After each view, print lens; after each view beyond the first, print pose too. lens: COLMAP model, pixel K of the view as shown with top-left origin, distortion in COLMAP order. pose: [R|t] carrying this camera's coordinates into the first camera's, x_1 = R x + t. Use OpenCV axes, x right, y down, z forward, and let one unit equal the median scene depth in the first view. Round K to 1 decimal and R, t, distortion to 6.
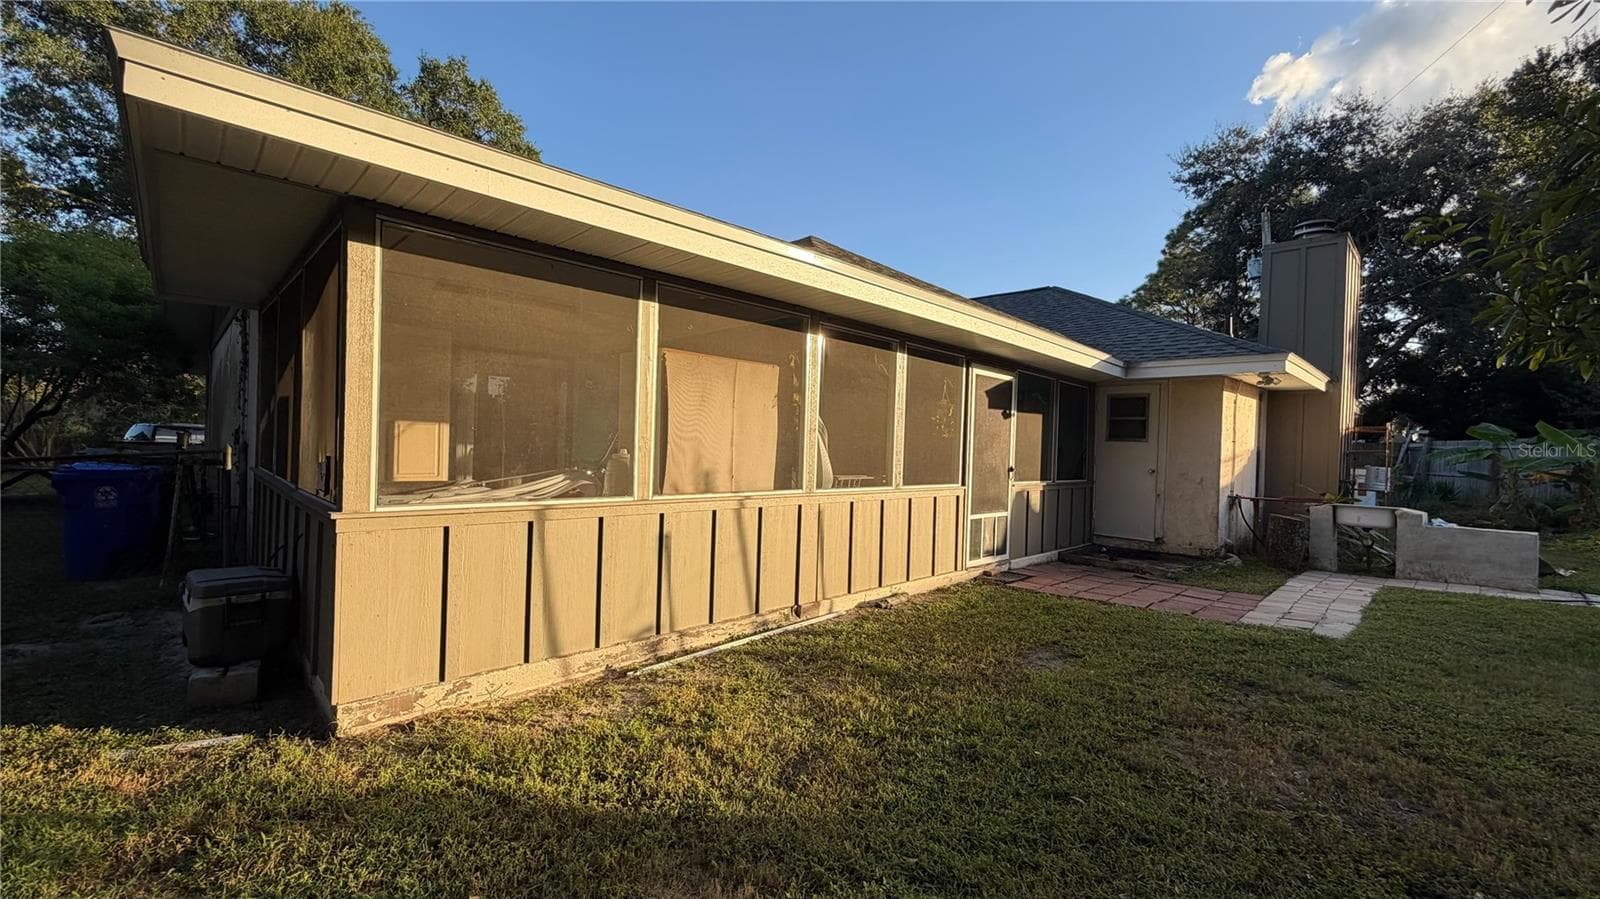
lens RADIAL K [[649.6, 0, 796.8], [0, 649.6, 451.9], [0, 0, 1]] dist [-0.000384, 0.000257]
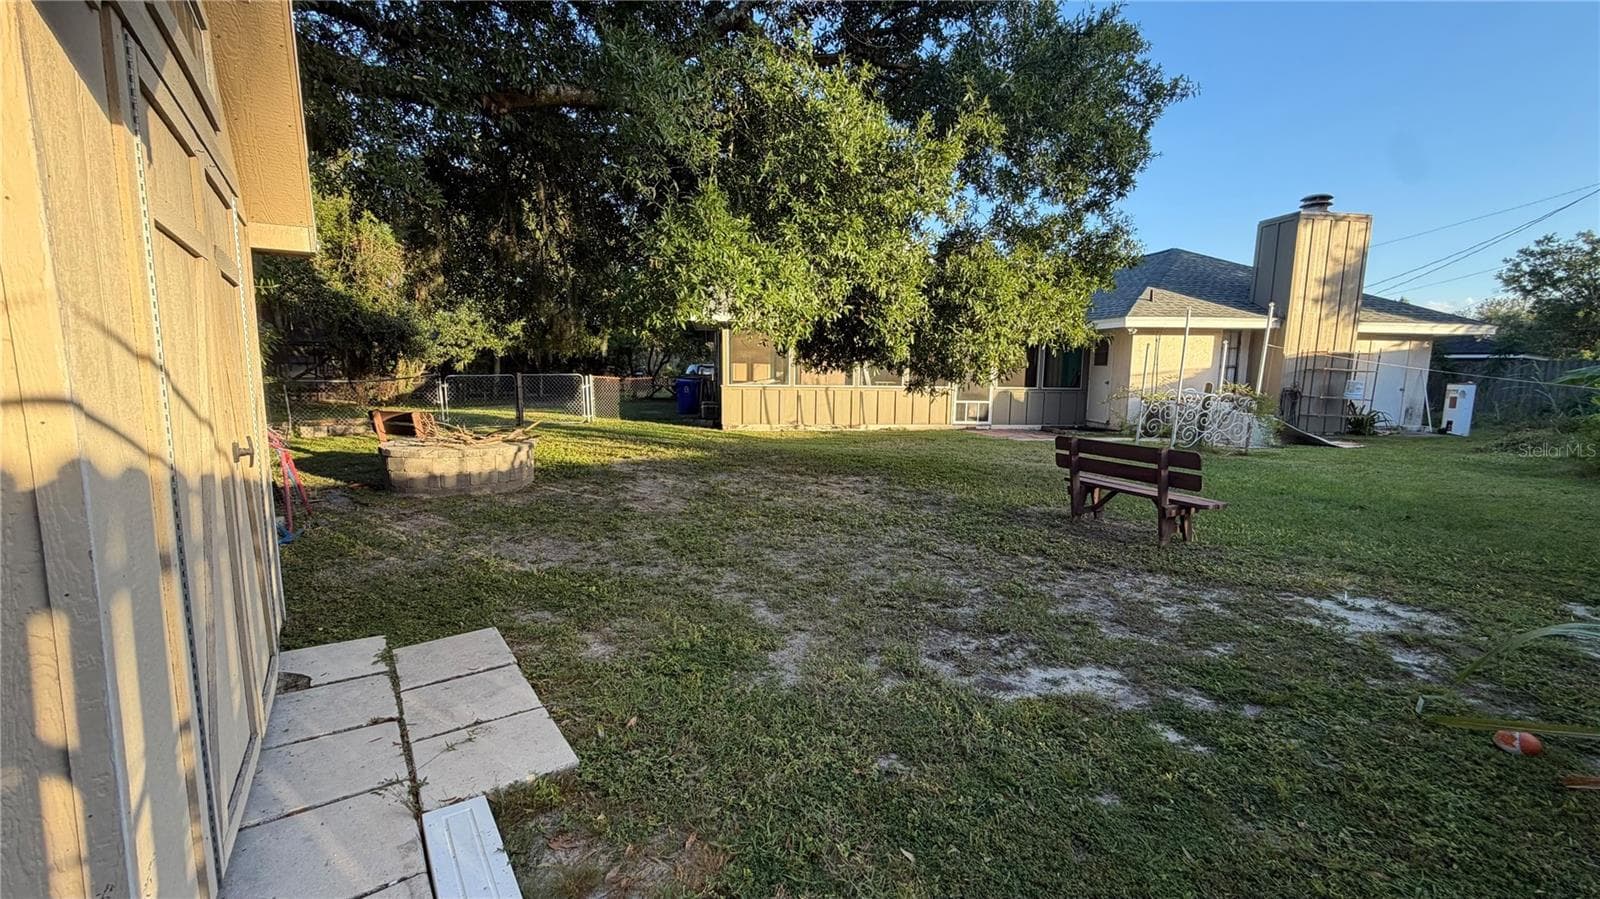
lens RADIAL K [[649.6, 0, 784.5], [0, 649.6, 448.0], [0, 0, 1]] dist [-0.000384, 0.000257]
pose [[0.794743, 0.058139, -0.604155, 1.185285], [0.004798, 0.994769, 0.102039, 0.029048], [0.606927, -0.083993, 0.790307, -1.175080]]
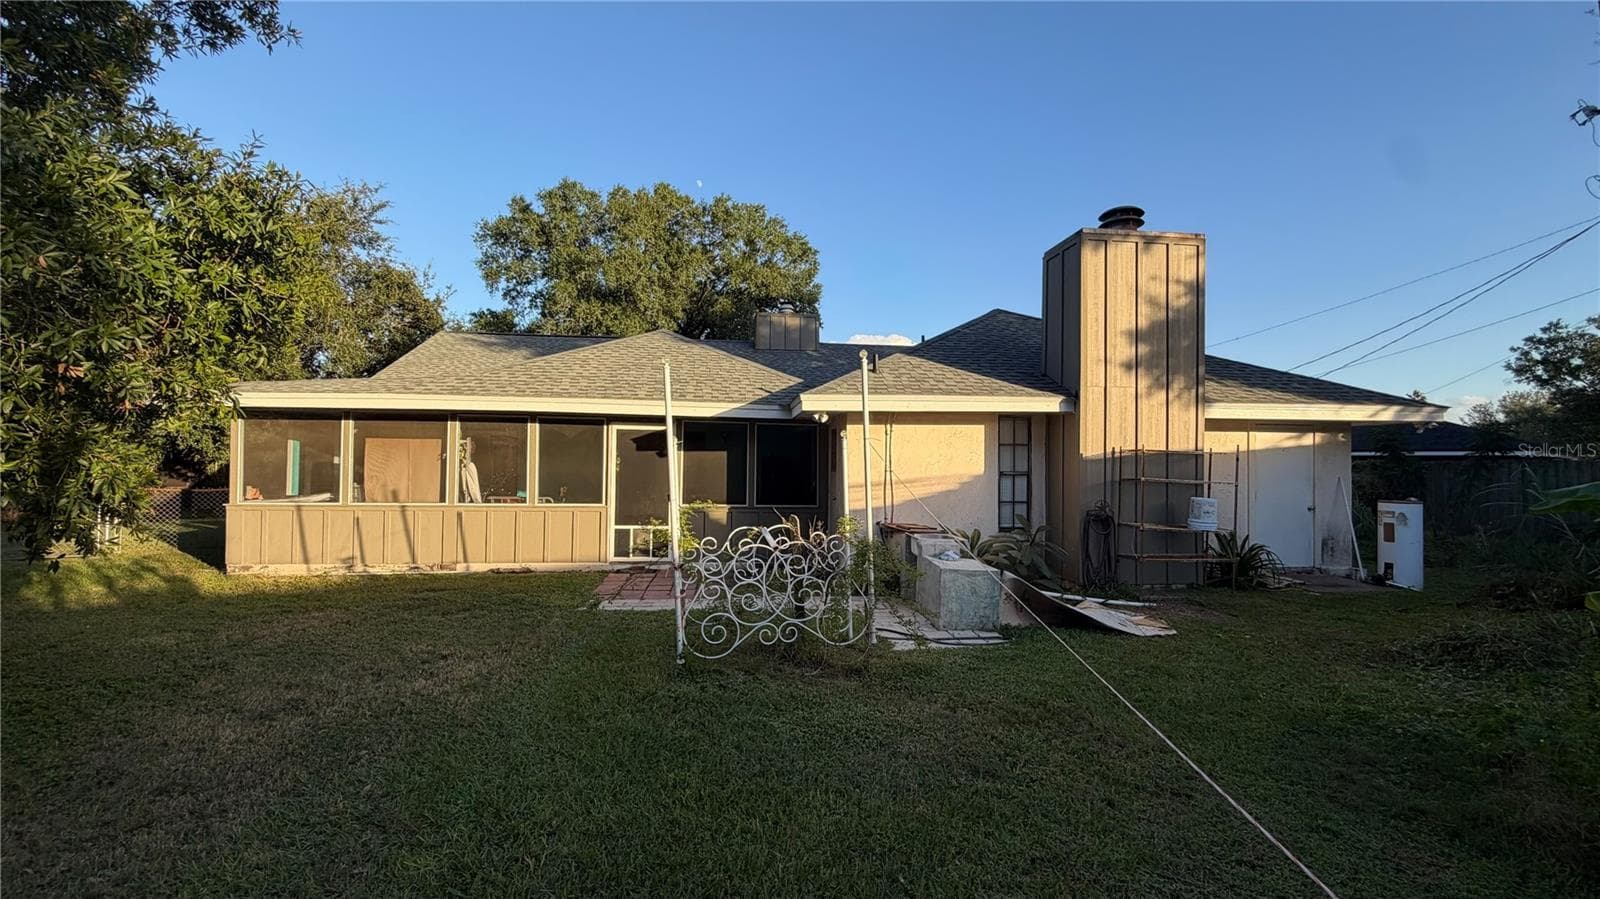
lens RADIAL K [[649.6, 0, 782.6], [0, 649.6, 442.2], [0, 0, 1]] dist [-0.000384, 0.000257]
pose [[0.775588, -0.039970, -0.629973, 1.518828], [0.006295, 0.998433, -0.055598, -0.005180], [0.631208, 0.039155, 0.774625, 0.099561]]
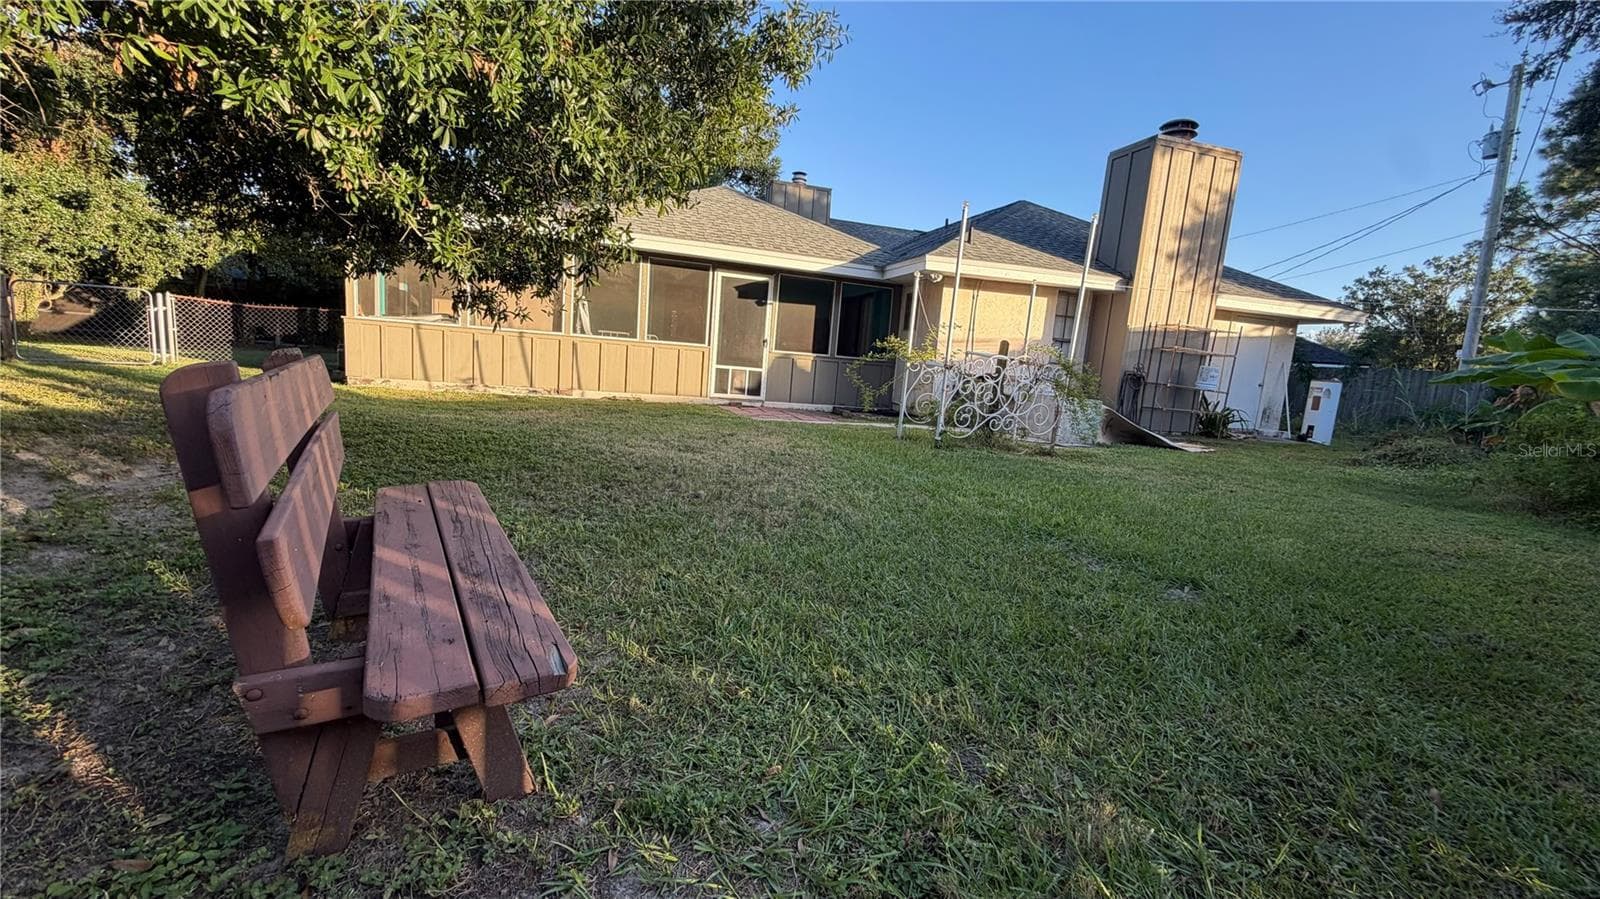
lens RADIAL K [[649.6, 0, 789.1], [0, 649.6, 448.5], [0, 0, 1]] dist [-0.000384, 0.000257]
pose [[0.870004, 0.108528, -0.480951, 1.256301], [-0.057514, 0.991153, 0.119617, 0.102691], [0.489678, -0.076406, 0.868549, -0.346340]]
